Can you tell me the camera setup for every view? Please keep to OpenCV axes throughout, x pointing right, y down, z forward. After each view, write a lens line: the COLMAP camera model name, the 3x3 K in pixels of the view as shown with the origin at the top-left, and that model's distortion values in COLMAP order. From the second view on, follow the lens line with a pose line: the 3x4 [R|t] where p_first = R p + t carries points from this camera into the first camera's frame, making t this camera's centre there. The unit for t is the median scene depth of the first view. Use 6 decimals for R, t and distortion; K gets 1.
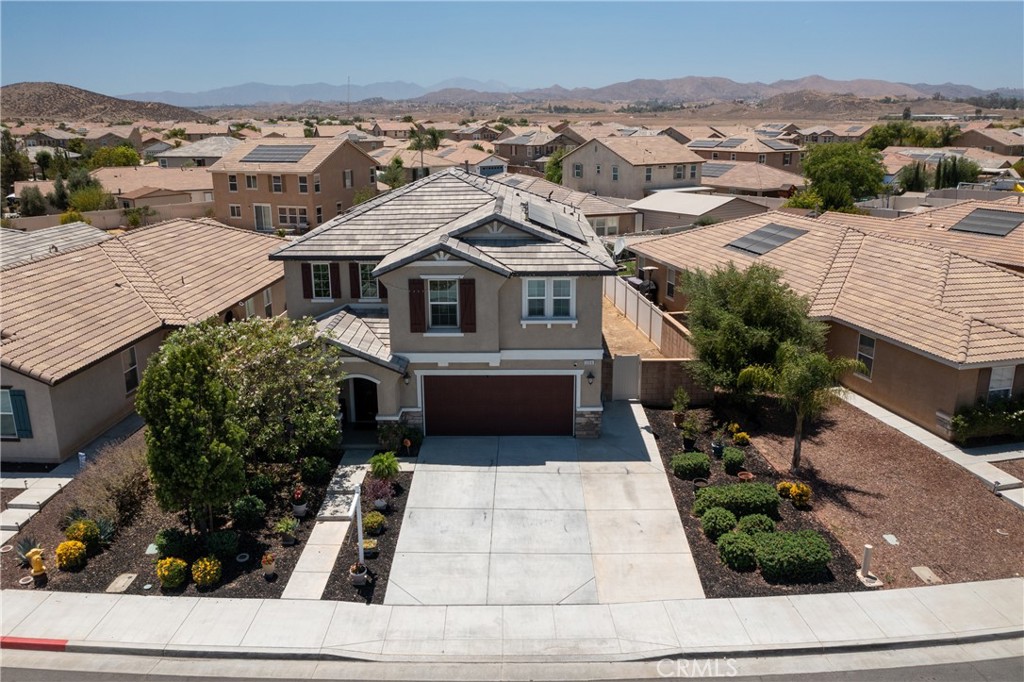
lens RADIAL K [[813.6, 0, 512.0], [0, 813.6, 341.0], [0, 0, 1]] dist [-0.009453, -0.007676]
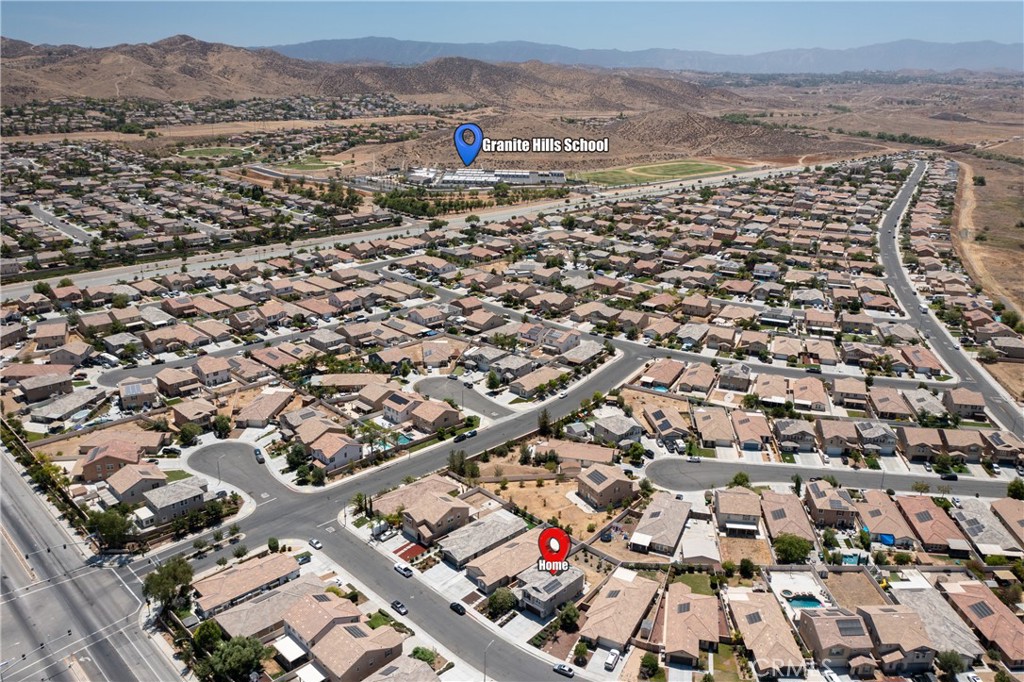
lens RADIAL K [[813.6, 0, 512.0], [0, 813.6, 341.0], [0, 0, 1]] dist [-0.009453, -0.007676]
pose [[0.745718, 0.236162, -0.623002, 3.996400], [-0.201724, 0.971213, 0.126701, -3.302797], [0.634990, 0.031191, 0.771891, -5.072954]]
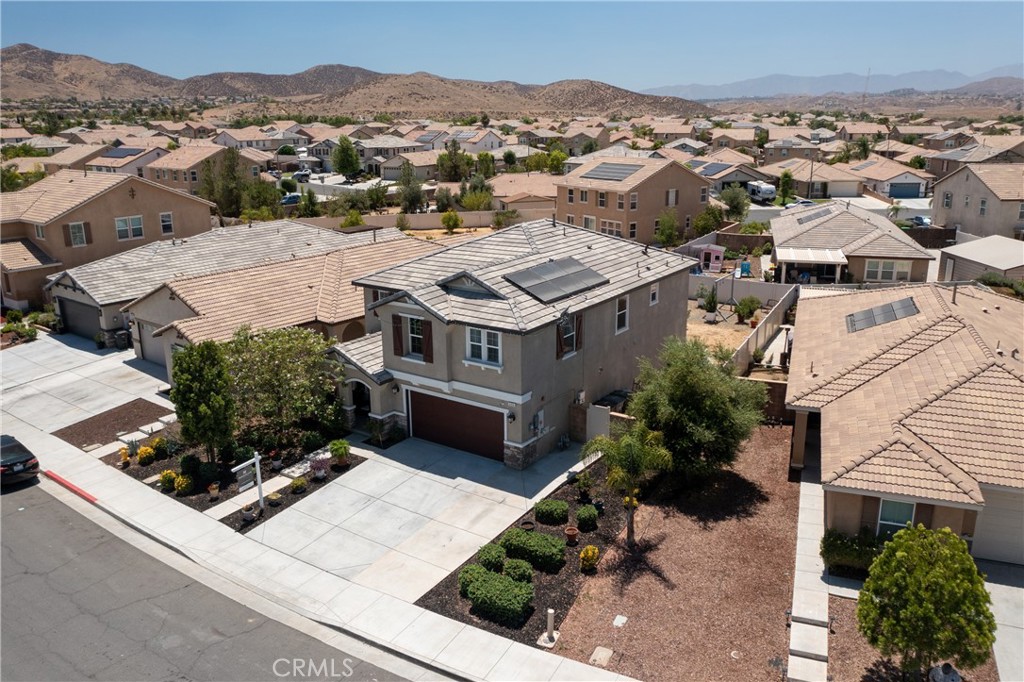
lens RADIAL K [[813.6, 0, 512.0], [0, 813.6, 341.0], [0, 0, 1]] dist [-0.009453, -0.007676]
pose [[0.826351, 0.154046, -0.541676, 0.721571], [-0.148788, 0.987403, 0.053822, -0.128613], [0.543144, 0.036119, 0.838862, 0.010741]]
